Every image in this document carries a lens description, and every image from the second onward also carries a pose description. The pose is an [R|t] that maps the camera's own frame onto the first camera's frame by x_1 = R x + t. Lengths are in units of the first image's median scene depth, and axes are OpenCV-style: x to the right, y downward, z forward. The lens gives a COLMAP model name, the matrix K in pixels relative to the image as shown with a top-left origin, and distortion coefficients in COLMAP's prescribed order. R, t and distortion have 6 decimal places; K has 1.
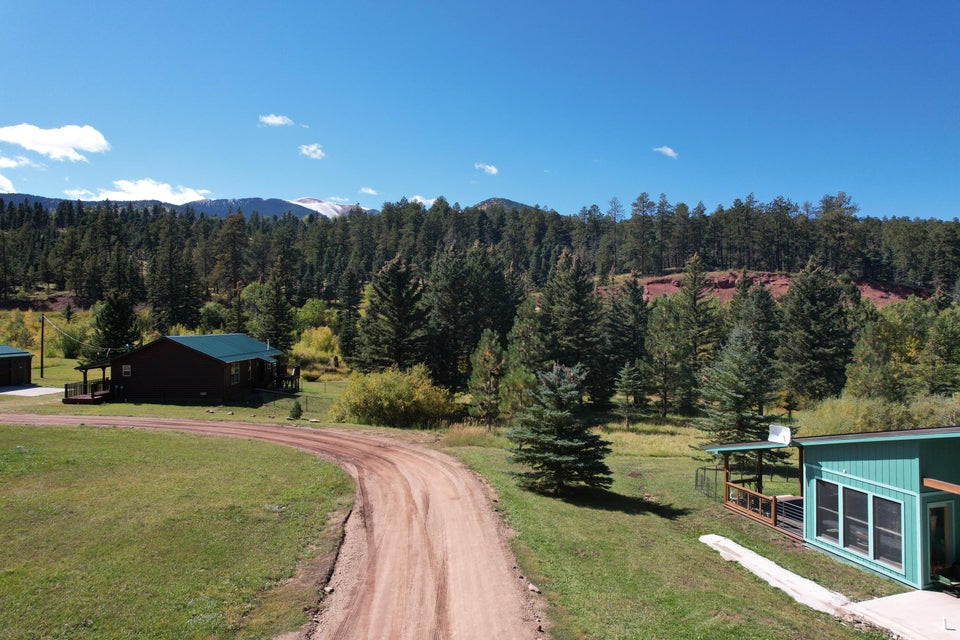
lens RADIAL K [[612.2, 0, 482.8], [0, 612.2, 319.4], [0, 0, 1]] dist [-0.074871, 0.069075]
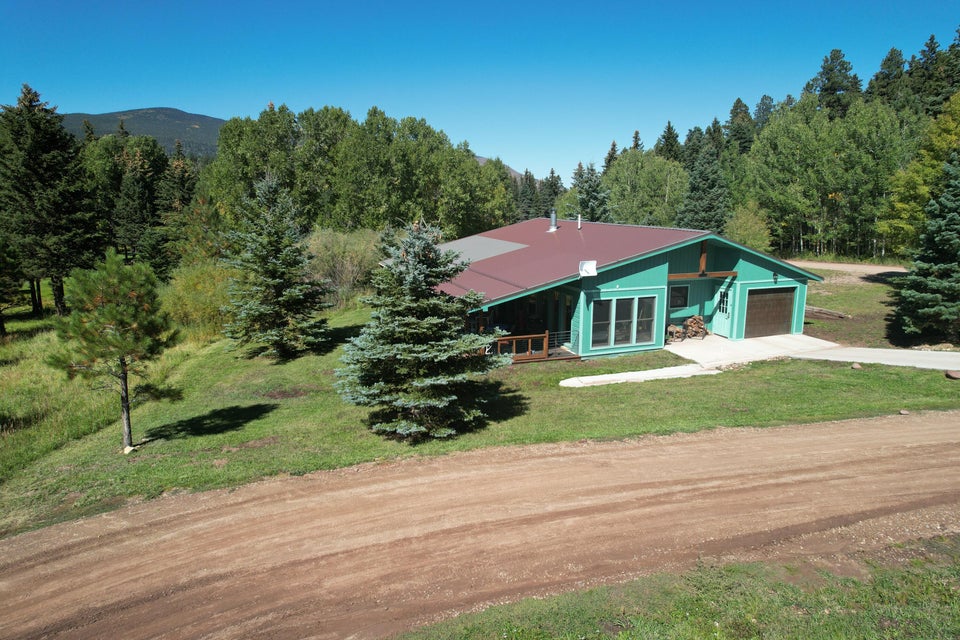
lens RADIAL K [[612.2, 0, 482.8], [0, 612.2, 319.4], [0, 0, 1]] dist [-0.074871, 0.069075]
pose [[-0.039109, -0.197875, 0.979447, -0.629494], [-0.006279, 0.980226, 0.197782, 0.066382], [-0.999215, 0.001585, -0.039578, 1.285989]]
